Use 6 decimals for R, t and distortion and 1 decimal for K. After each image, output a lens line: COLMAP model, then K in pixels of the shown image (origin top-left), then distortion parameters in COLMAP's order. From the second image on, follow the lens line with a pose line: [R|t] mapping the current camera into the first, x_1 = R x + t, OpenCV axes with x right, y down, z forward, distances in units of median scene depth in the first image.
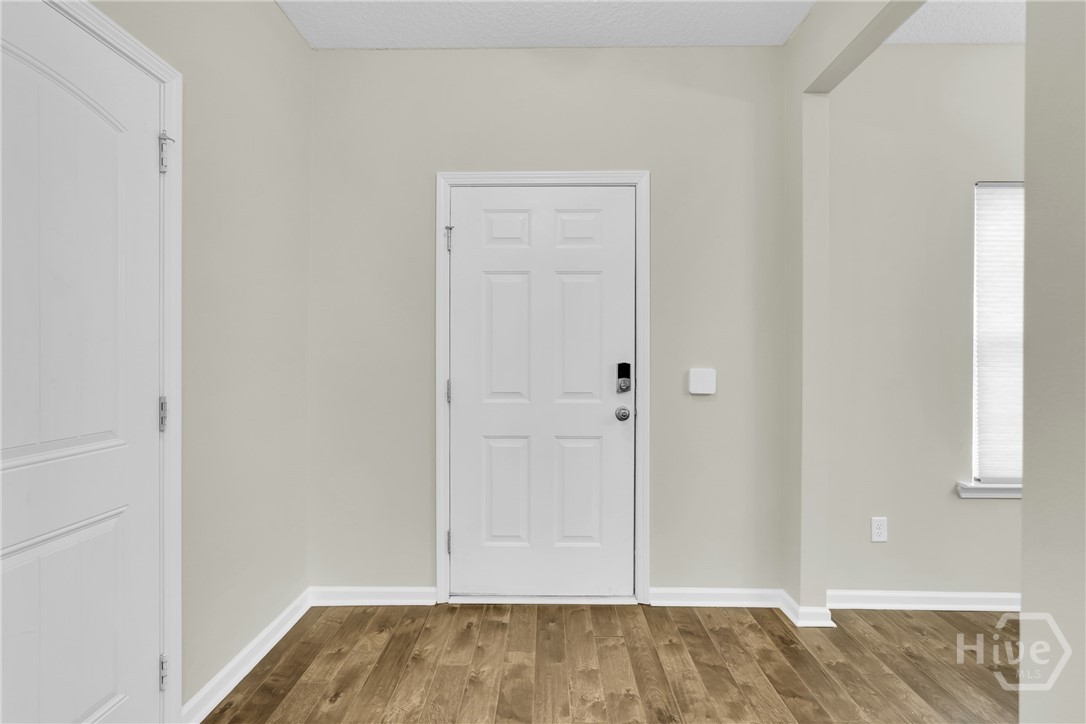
lens RADIAL K [[484.0, 0, 543.0], [0, 484.0, 362.0], [0, 0, 1]] dist [-0.000269, -0.000177]
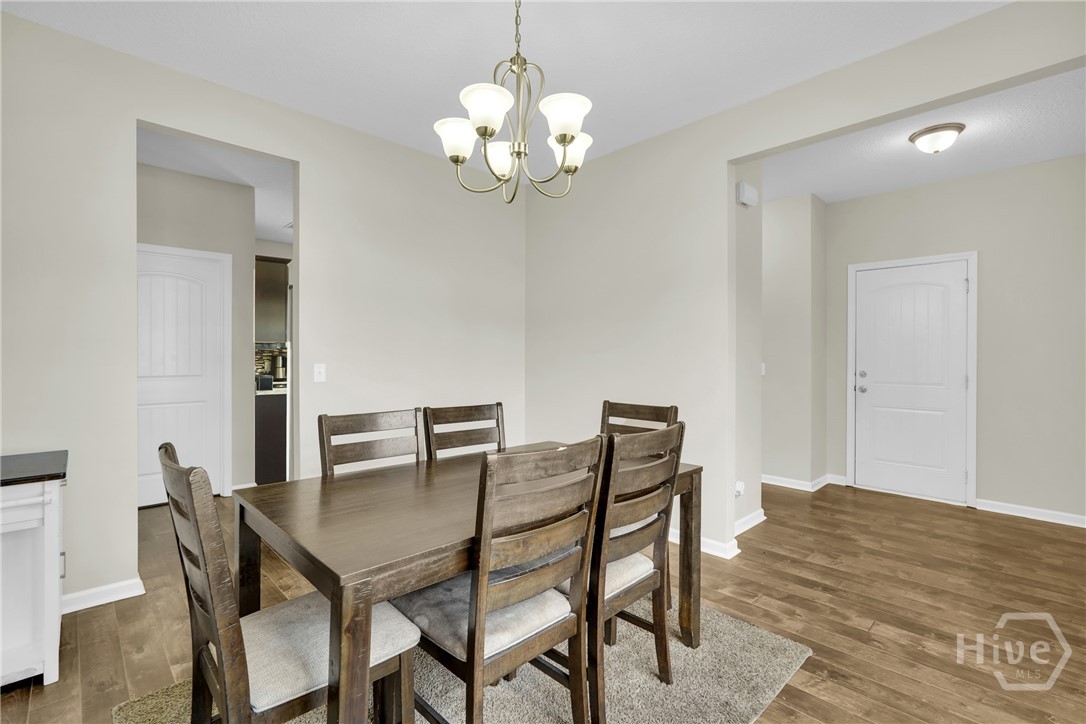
lens RADIAL K [[484.0, 0, 543.0], [0, 484.0, 362.0], [0, 0, 1]] dist [-0.000269, -0.000177]
pose [[-0.709379, 0.003392, -0.704819, 2.377803], [-0.008370, 0.999877, 0.013235, -0.016218], [0.704778, 0.015288, -0.709263, 1.046282]]
